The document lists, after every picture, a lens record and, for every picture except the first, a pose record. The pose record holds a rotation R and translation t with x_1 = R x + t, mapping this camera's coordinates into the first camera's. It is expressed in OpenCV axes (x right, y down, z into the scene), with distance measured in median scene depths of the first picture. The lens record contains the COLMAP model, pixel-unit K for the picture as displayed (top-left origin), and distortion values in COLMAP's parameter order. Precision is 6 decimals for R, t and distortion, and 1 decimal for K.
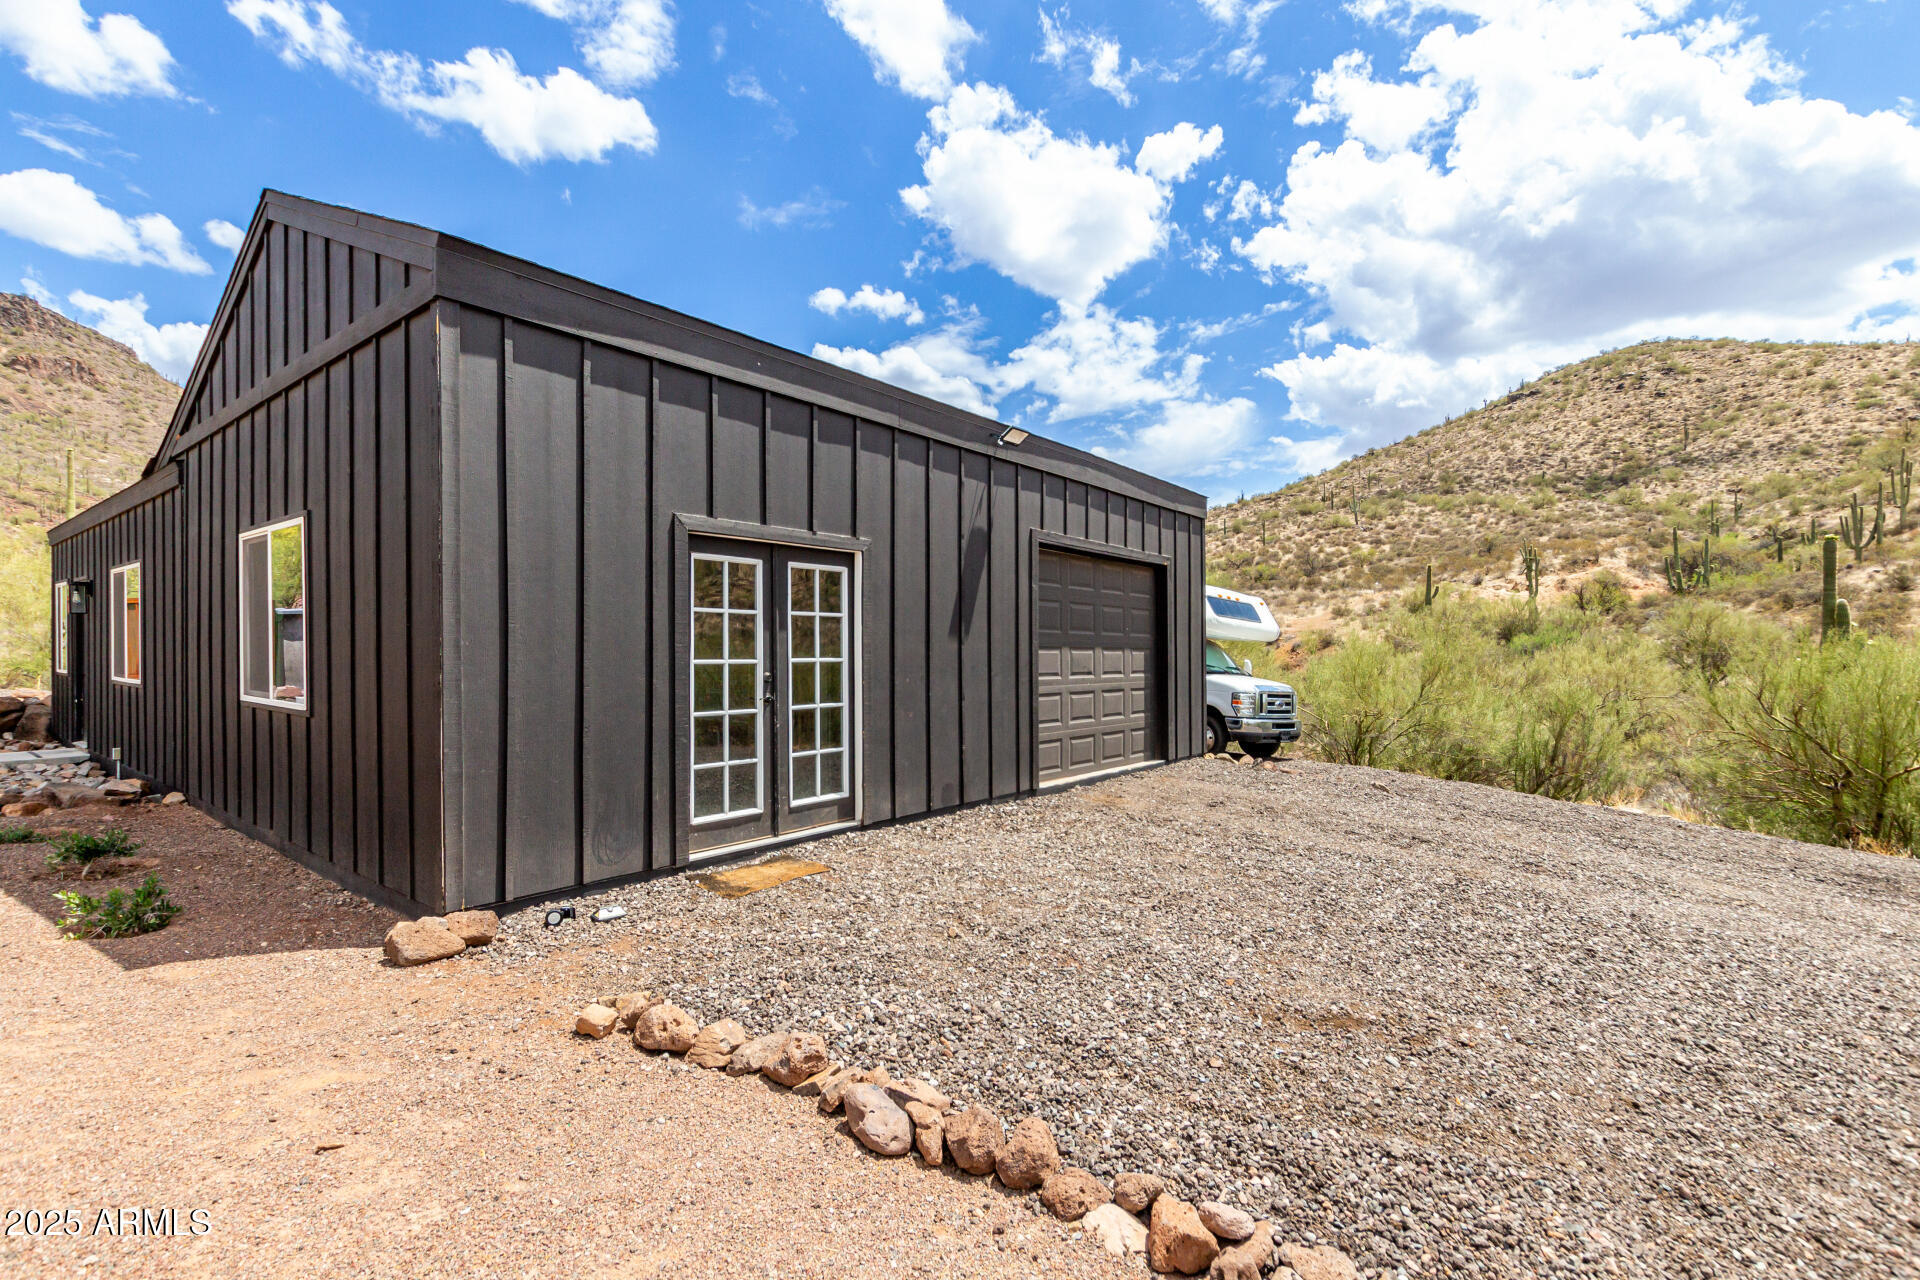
lens RADIAL K [[874.5, 0, 965.6], [0, 874.5, 648.9], [0, 0, 1]] dist [0.004611, -0.000649]
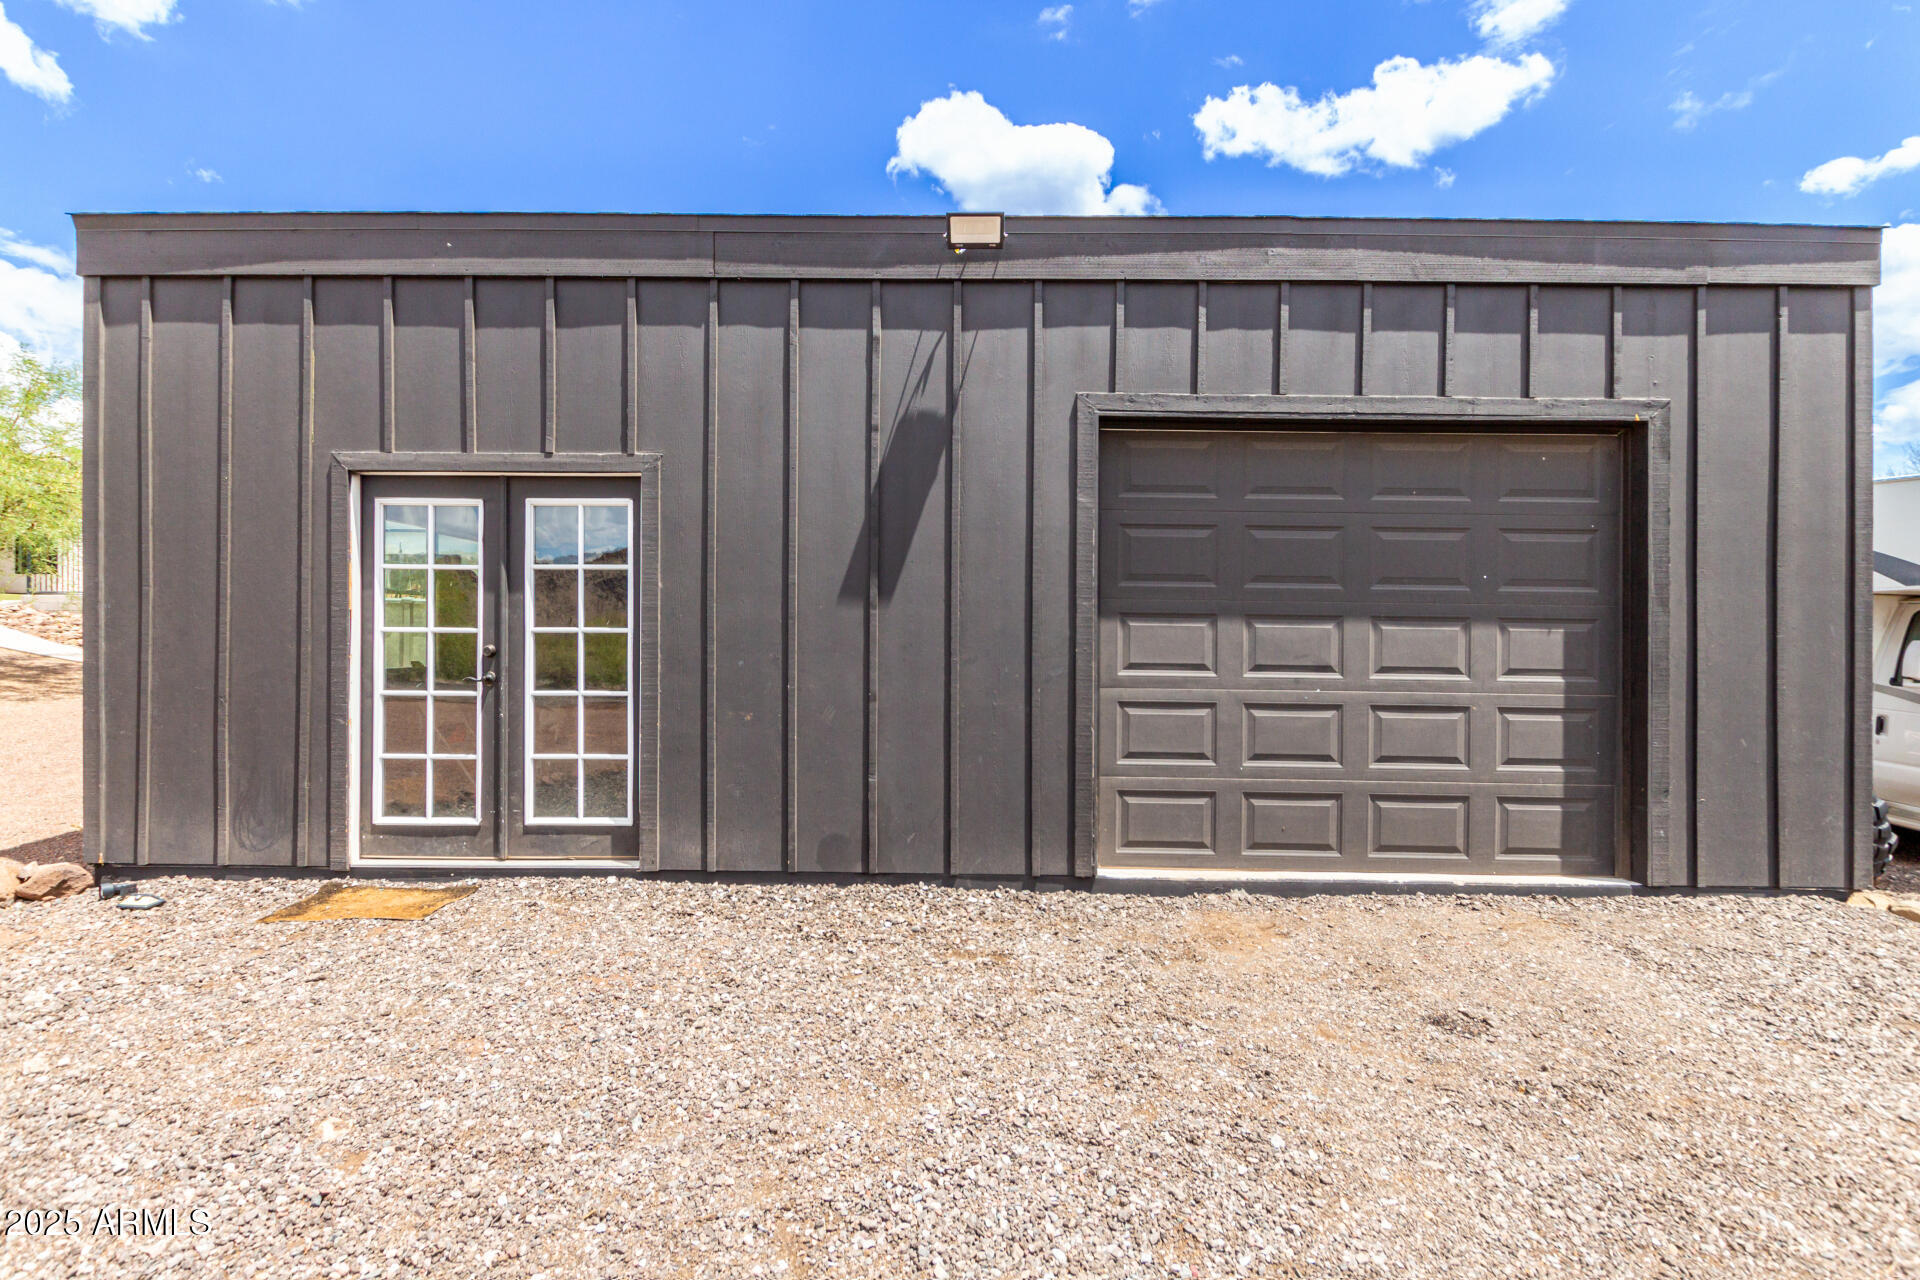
lens RADIAL K [[930.8, 0, 960.0], [0, 930.8, 640.0], [0, 0, 1]] dist [0.013163, -0.000281]
pose [[0.616373, 0.012650, -0.787353, 0.538395], [-0.005428, 0.999915, 0.011815, 0.008595], [0.787436, -0.003009, 0.616389, 0.652634]]
